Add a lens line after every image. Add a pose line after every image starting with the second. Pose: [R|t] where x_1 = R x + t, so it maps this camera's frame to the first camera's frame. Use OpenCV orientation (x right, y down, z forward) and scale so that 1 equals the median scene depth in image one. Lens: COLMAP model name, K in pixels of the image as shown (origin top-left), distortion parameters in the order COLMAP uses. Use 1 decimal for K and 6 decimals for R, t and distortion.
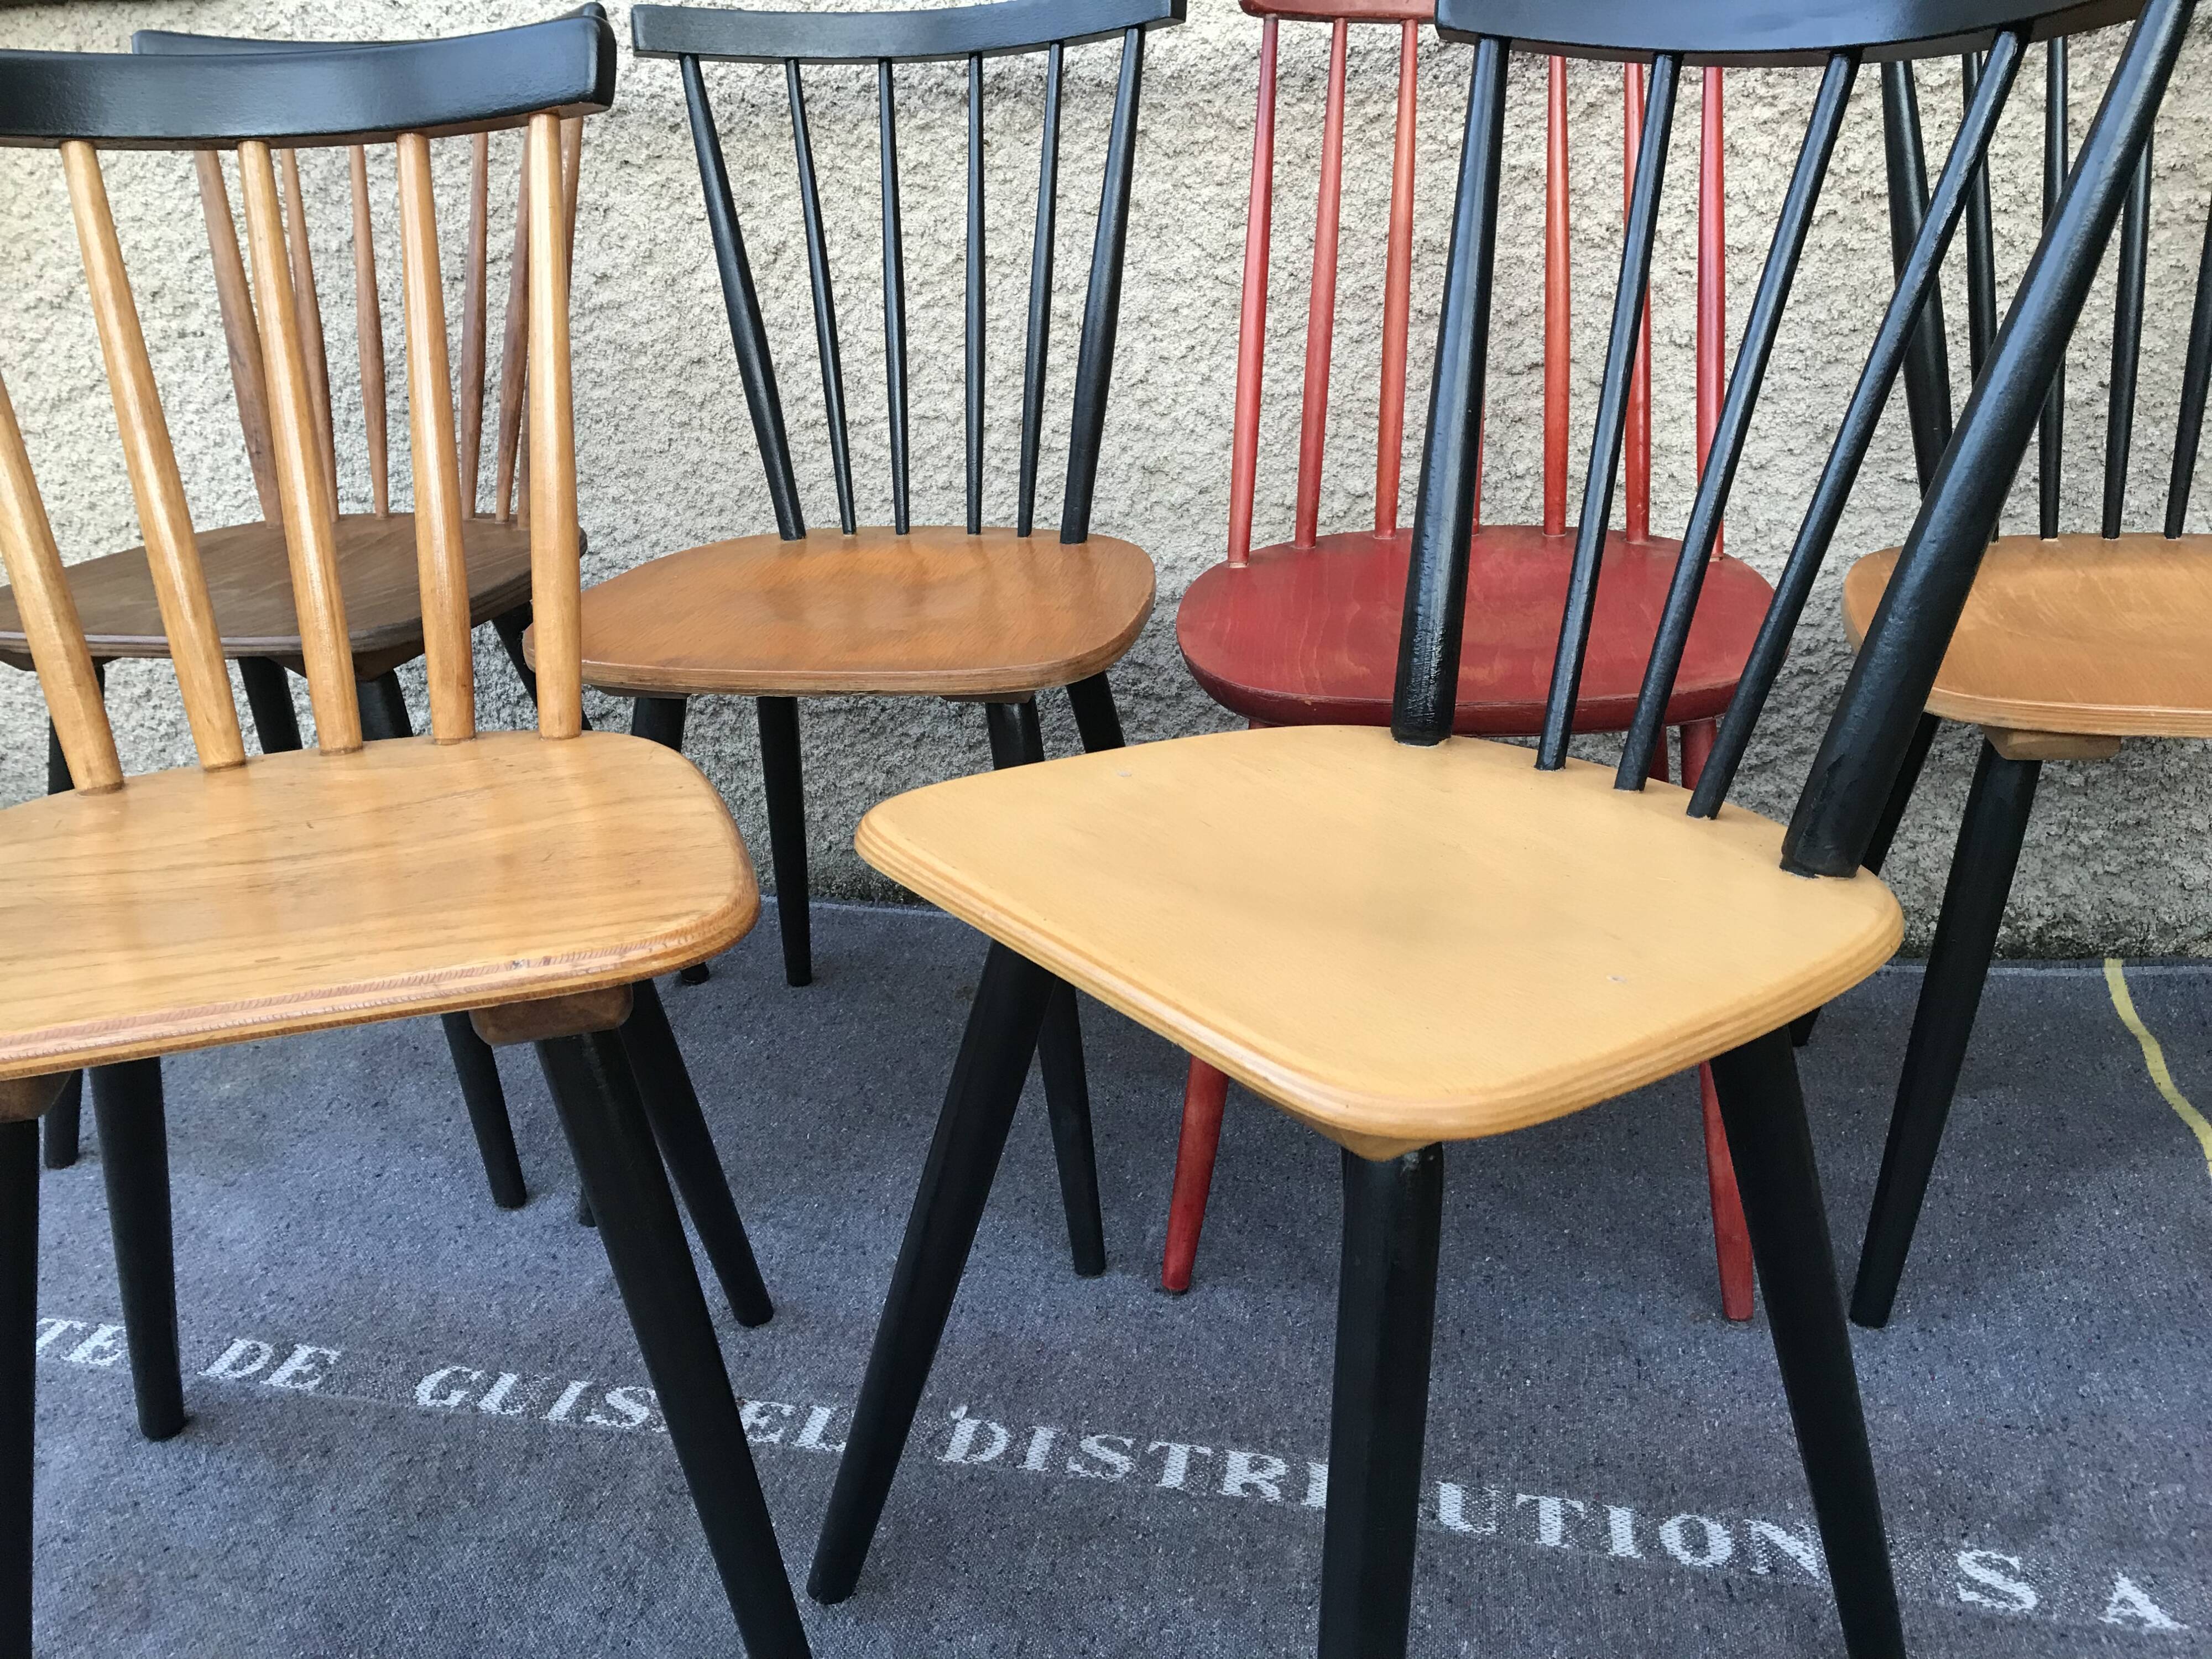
lens RADIAL K [[1793.7, 0, 1107.8], [0, 1793.7, 815.6], [0, 0, 1]] dist [0.024397, -0.018547]
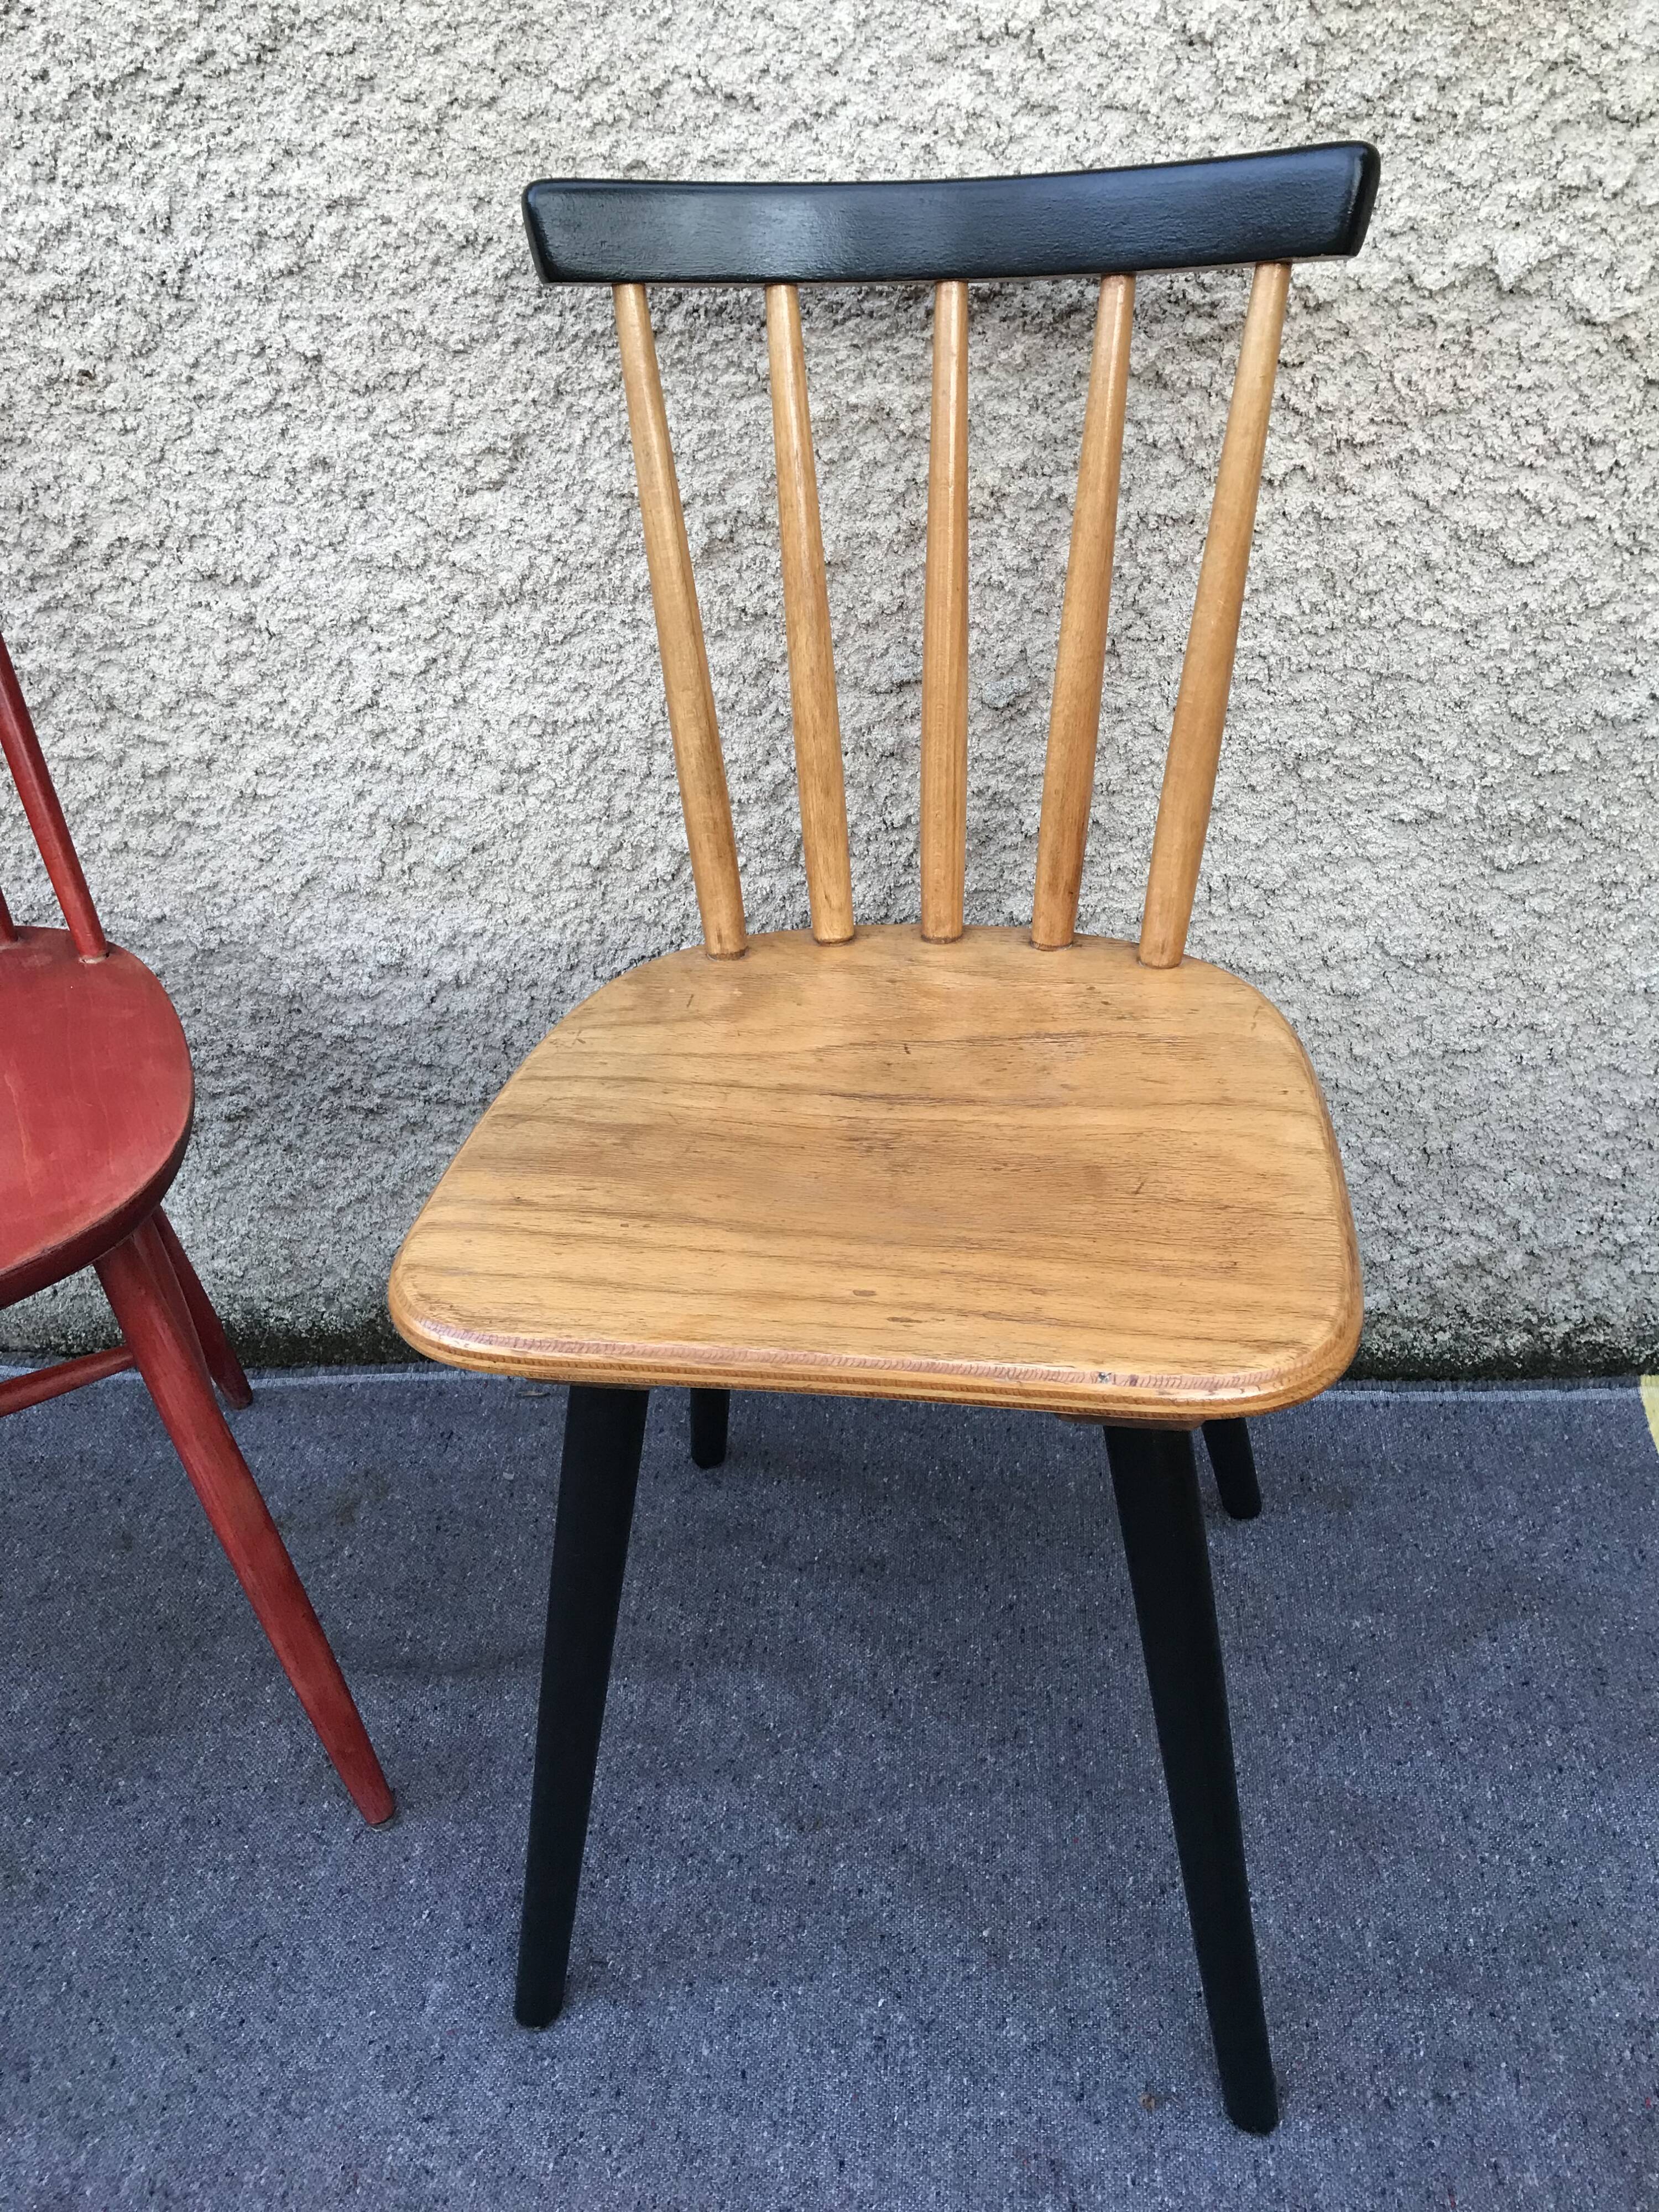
lens RADIAL K [[1793.7, 0, 832.2], [0, 1793.7, 1084.8], [0, 0, 1]] dist [0.024397, -0.018547]
pose [[0.991386, -0.080284, 0.103479, 0.116461], [0.062829, 0.984772, 0.162099, -0.202402], [-0.114918, -0.154201, 0.981334, 0.263910]]
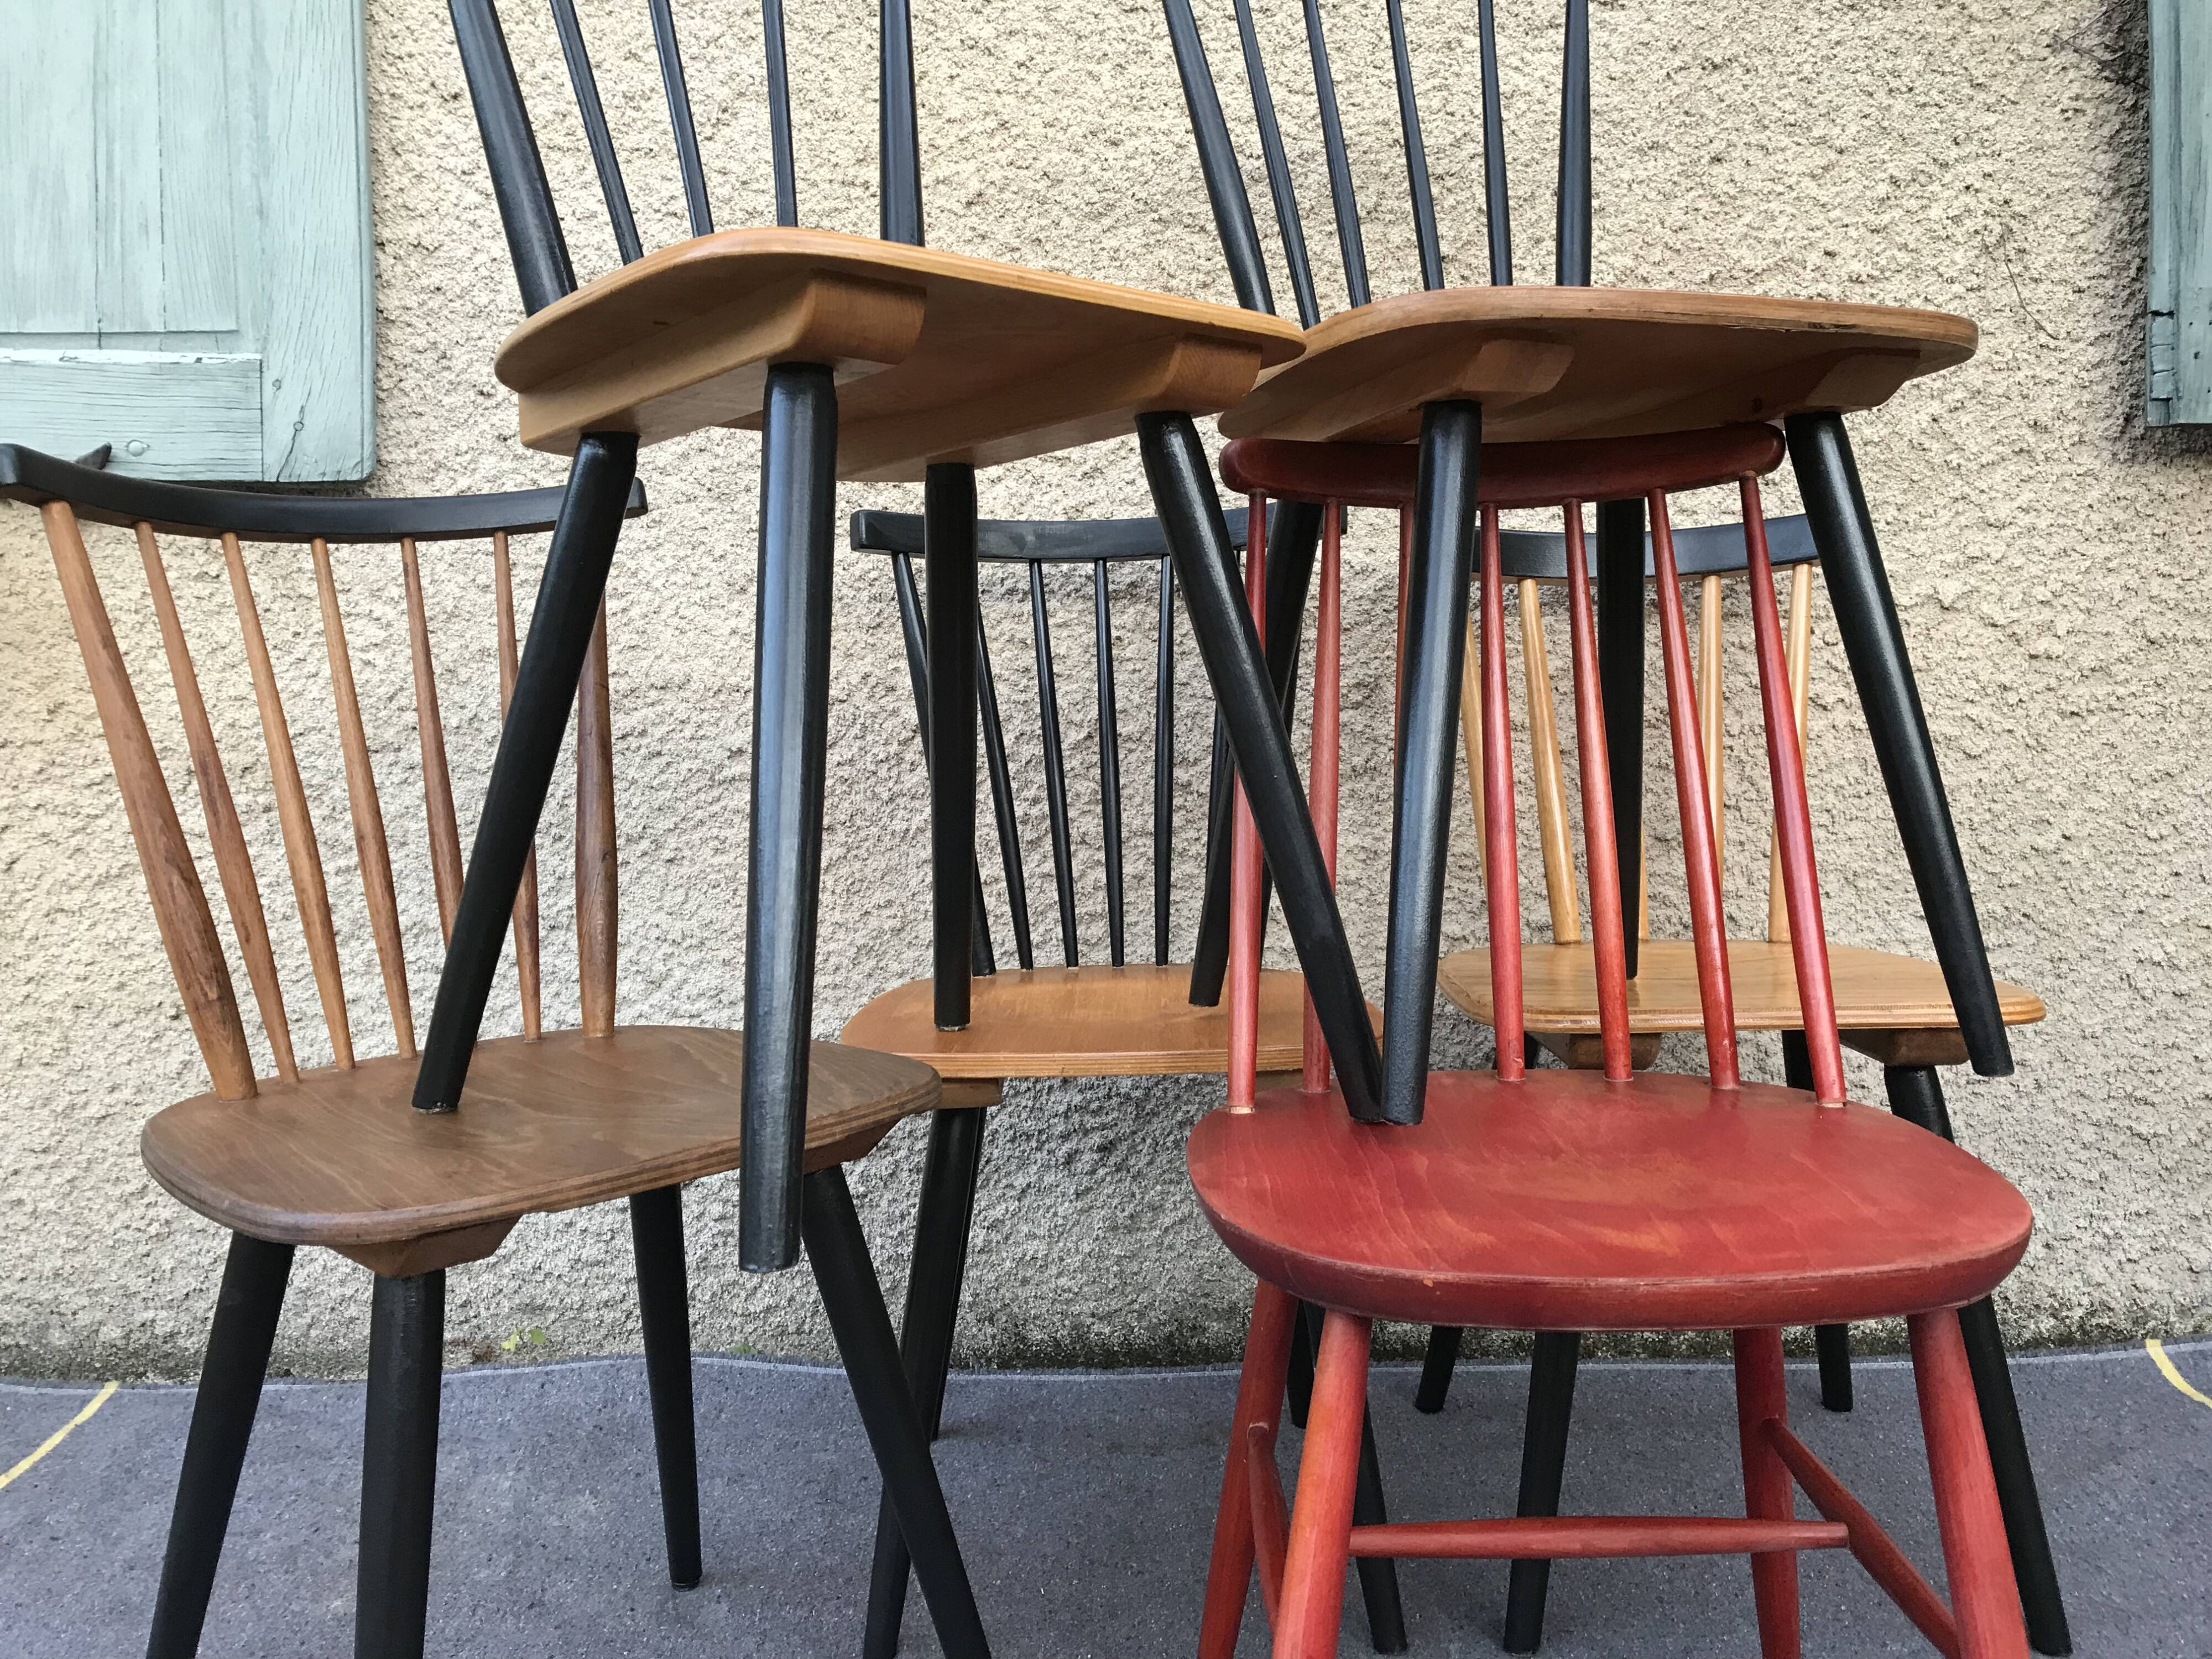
lens RADIAL K [[1793.7, 0, 1103.6], [0, 1793.7, 831.8], [0, 0, 1]] dist [0.024397, -0.018547]
pose [[0.978918, 0.006054, 0.204164, -0.303701], [0.057578, 0.950844, -0.304271, 0.083340], [-0.195970, 0.309612, 0.930450, -0.007520]]
